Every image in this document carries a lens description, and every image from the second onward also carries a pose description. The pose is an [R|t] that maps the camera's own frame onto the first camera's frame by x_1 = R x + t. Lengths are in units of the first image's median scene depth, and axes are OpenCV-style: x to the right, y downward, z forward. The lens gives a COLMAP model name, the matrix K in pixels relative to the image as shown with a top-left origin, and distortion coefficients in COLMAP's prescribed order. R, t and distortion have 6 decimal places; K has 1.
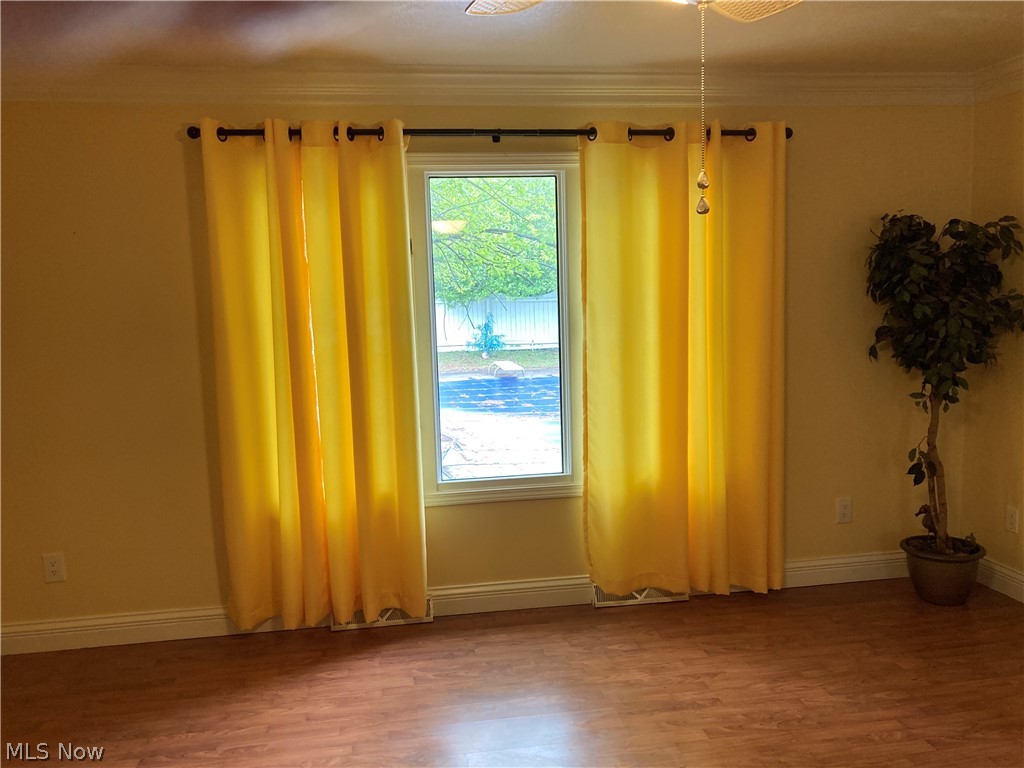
lens RADIAL K [[833.9, 0, 511.0], [0, 833.9, 386.5], [0, 0, 1]] dist [0.040691, -0.045275]
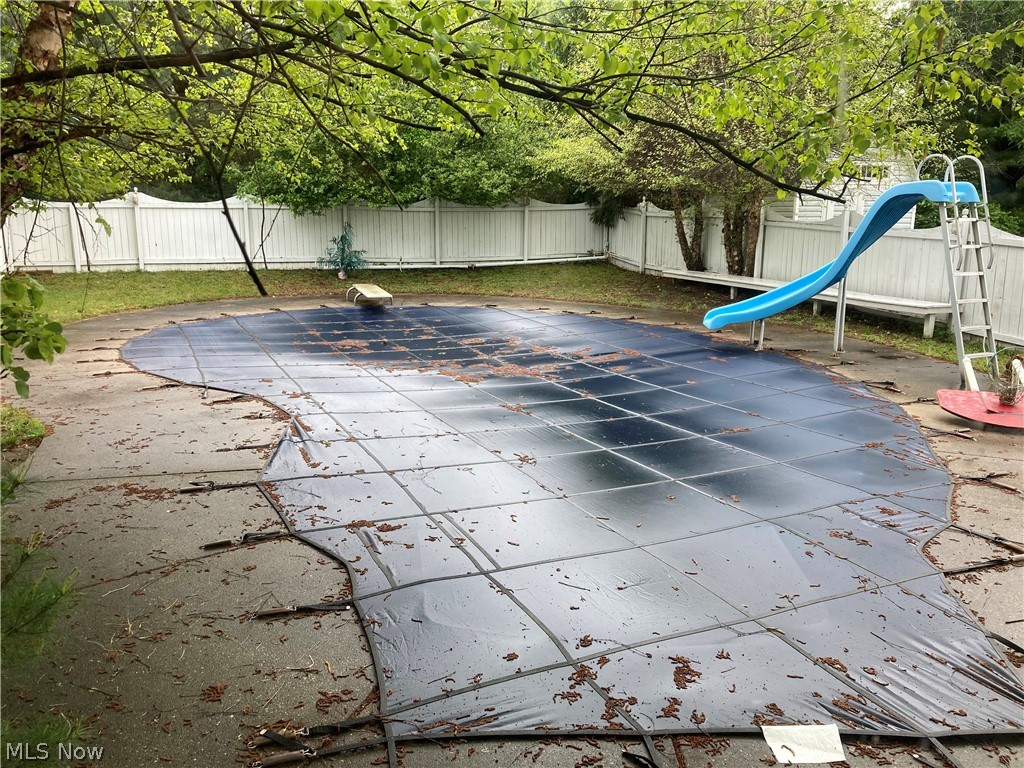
lens RADIAL K [[833.9, 0, 517.4], [0, 833.9, 383.1], [0, 0, 1]] dist [0.040691, -0.045275]
pose [[0.984807, -0.001786, 0.173641, -0.004687], [-0.014908, 0.995386, 0.094791, -0.013288], [-0.173009, -0.095939, 0.980236, 0.169389]]
